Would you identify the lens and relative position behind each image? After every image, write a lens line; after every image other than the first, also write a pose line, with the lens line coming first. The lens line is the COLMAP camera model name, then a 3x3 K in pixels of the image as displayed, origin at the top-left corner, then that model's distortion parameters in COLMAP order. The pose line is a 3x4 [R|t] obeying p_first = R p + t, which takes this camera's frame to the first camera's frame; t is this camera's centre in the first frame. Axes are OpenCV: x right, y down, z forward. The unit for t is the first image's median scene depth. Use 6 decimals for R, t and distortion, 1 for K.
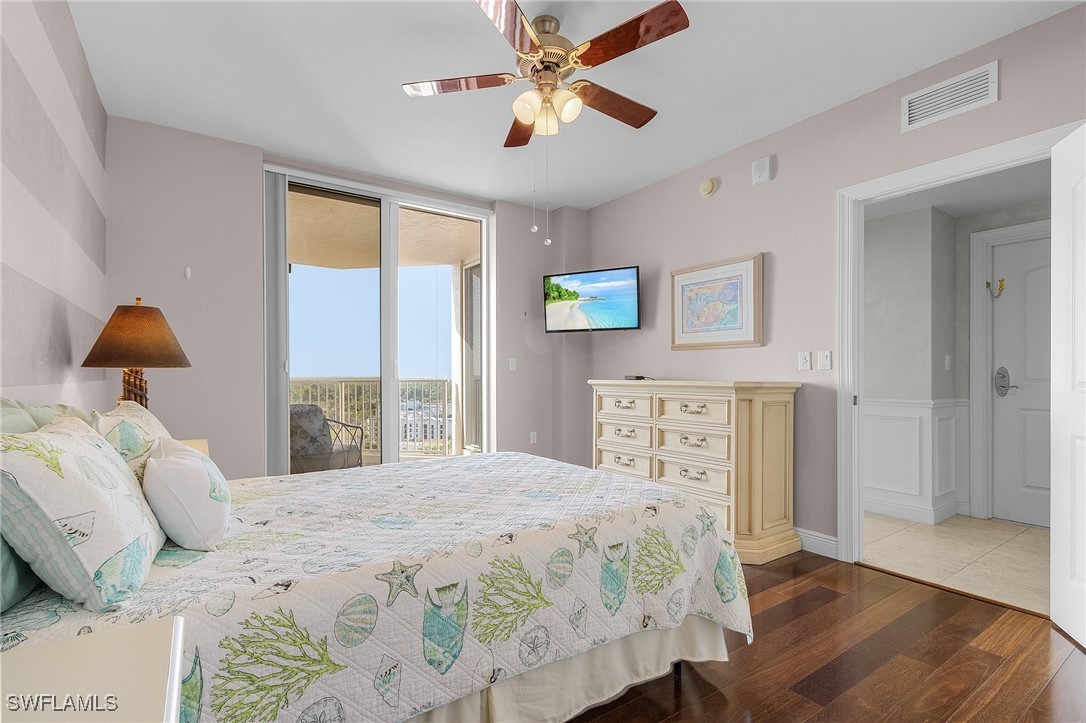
lens RADIAL K [[501.7, 0, 542.9], [0, 501.7, 372.3], [0, 0, 1]] dist [-0.000050, 0.000195]
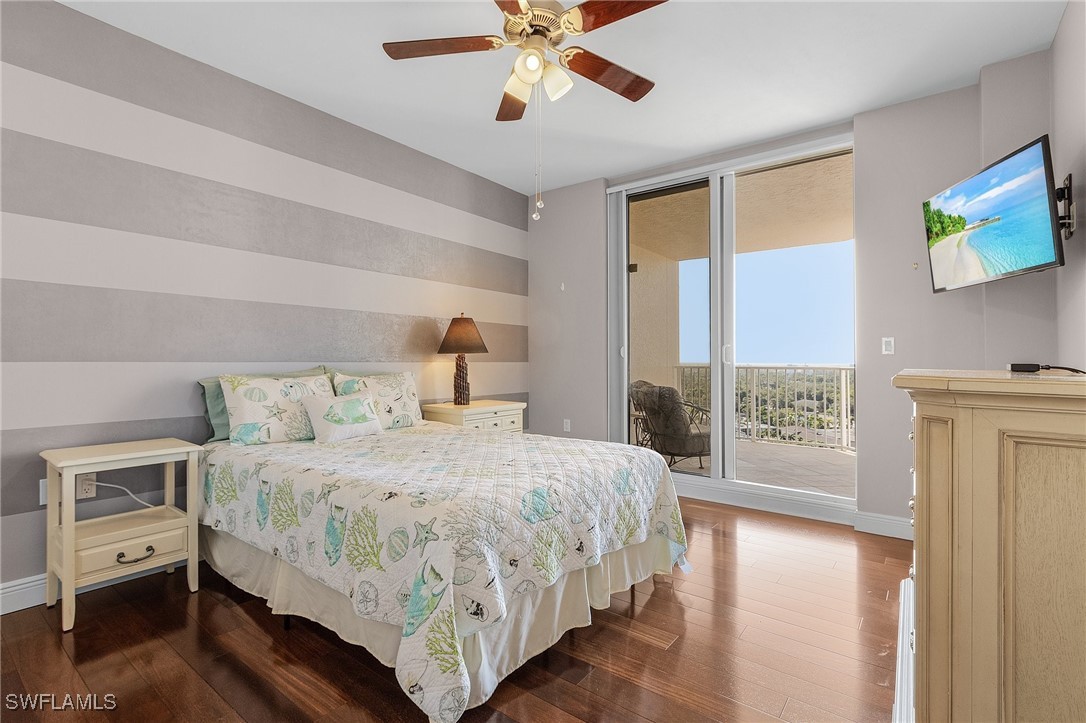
lens RADIAL K [[501.7, 0, 547.1], [0, 501.7, 354.6], [0, 0, 1]] dist [-0.000050, 0.000195]
pose [[0.320845, -0.008926, -0.947090, 0.486307], [-0.004670, 0.999929, -0.011006, 0.005362], [0.947120, 0.007954, 0.320780, 0.402907]]
